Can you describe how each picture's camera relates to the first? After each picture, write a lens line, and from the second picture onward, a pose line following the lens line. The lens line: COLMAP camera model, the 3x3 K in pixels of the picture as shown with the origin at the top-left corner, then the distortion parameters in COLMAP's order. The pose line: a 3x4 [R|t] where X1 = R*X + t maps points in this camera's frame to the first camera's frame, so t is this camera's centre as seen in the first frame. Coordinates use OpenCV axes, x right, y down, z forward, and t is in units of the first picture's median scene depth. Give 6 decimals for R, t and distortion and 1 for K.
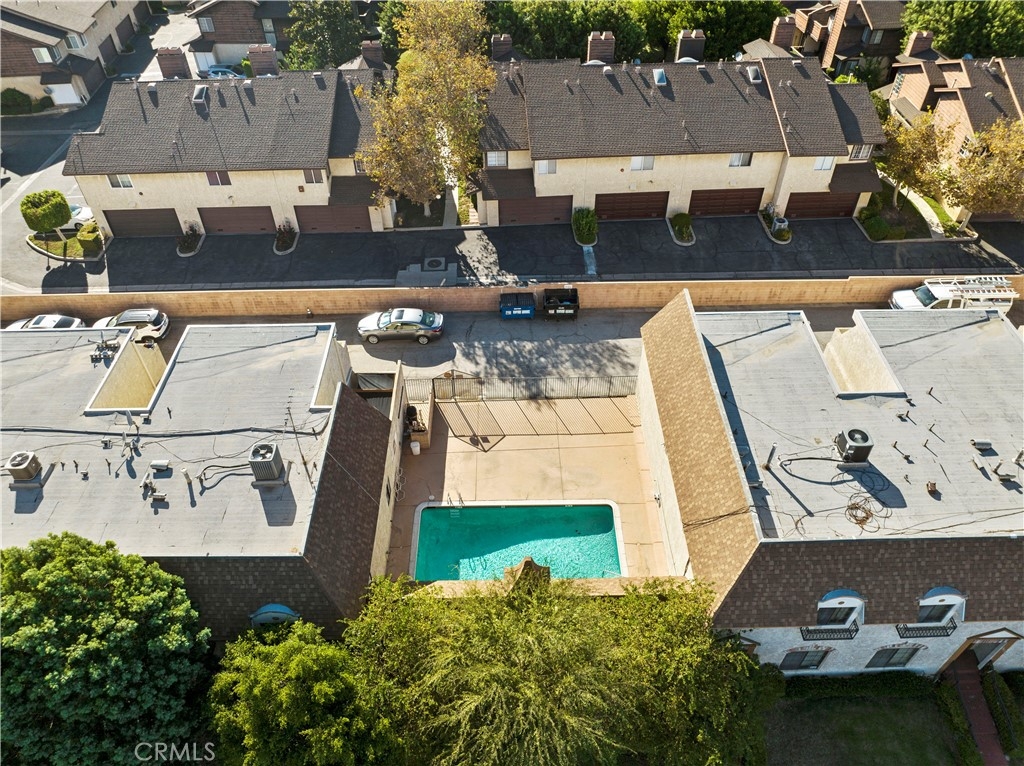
lens RADIAL K [[720.3, 0, 512.0], [0, 720.3, 383.0], [0, 0, 1]] dist [-0.043786, 0.007482]
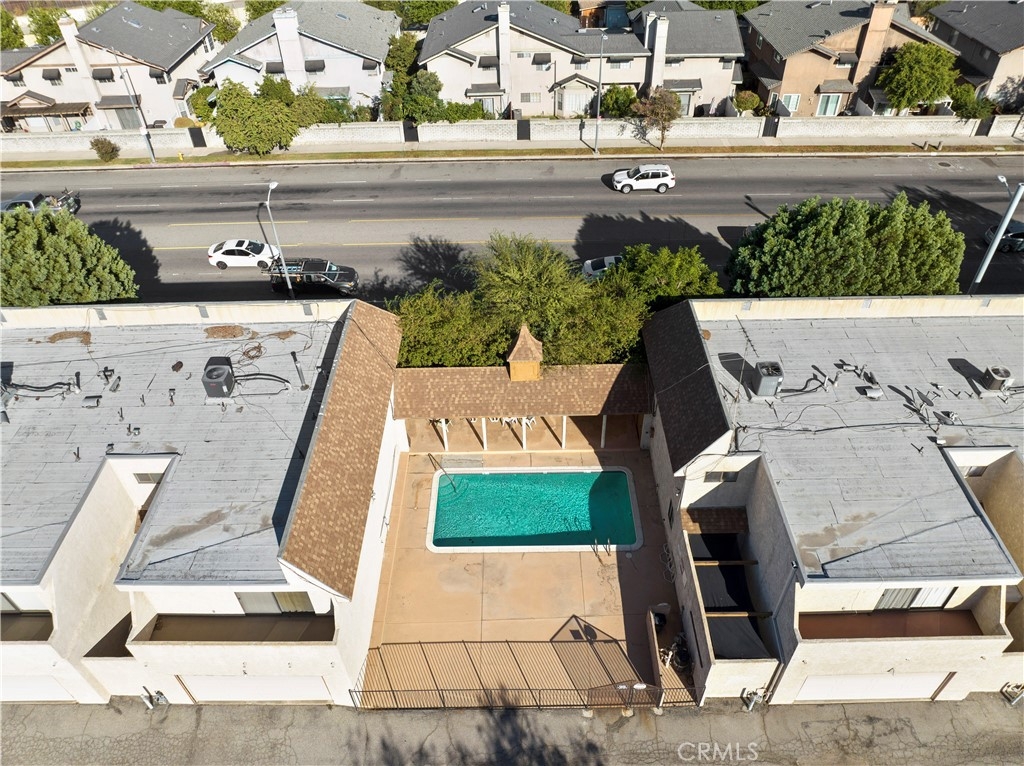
lens RADIAL K [[720.3, 0, 512.0], [0, 720.3, 383.0], [0, 0, 1]] dist [-0.043786, 0.007482]
pose [[-0.999384, 0.015493, 0.031501, 0.002637], [0.032567, 0.074192, 0.996712, -0.616754], [0.013105, 0.997124, -0.074651, 0.688634]]
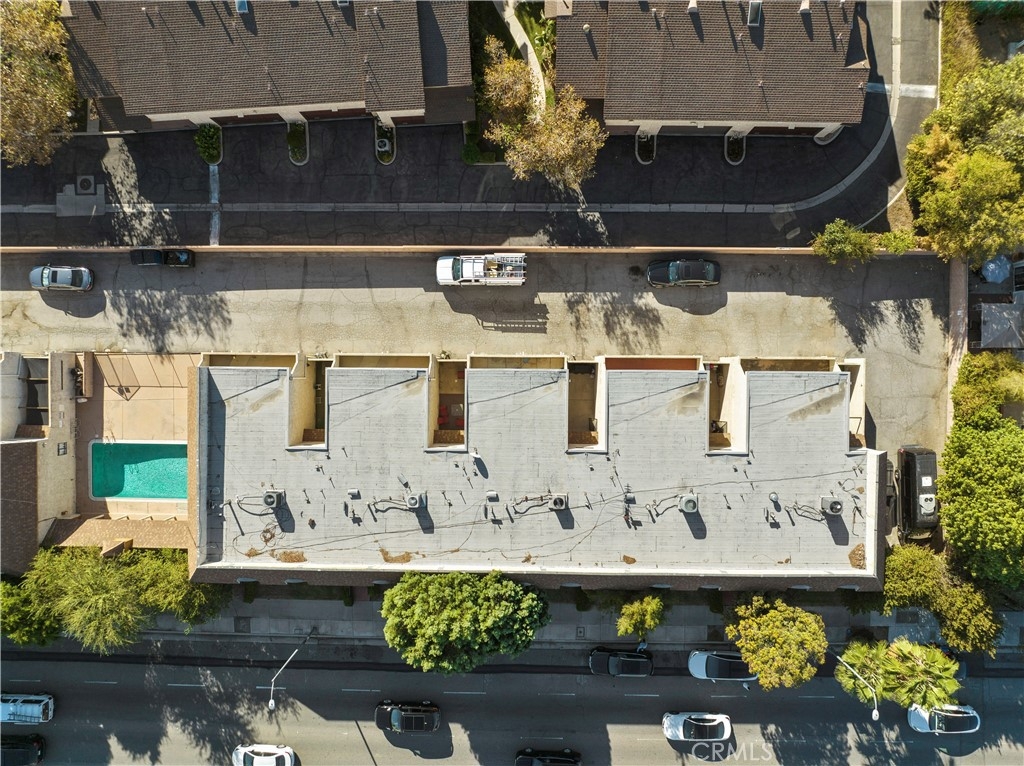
lens RADIAL K [[720.3, 0, 512.0], [0, 720.3, 383.0], [0, 0, 1]] dist [-0.043786, 0.007482]
pose [[0.999764, 0.020567, -0.006982, 0.692512], [-0.008947, 0.682894, 0.730462, -0.914021], [0.019792, -0.730227, 0.682917, -0.007452]]
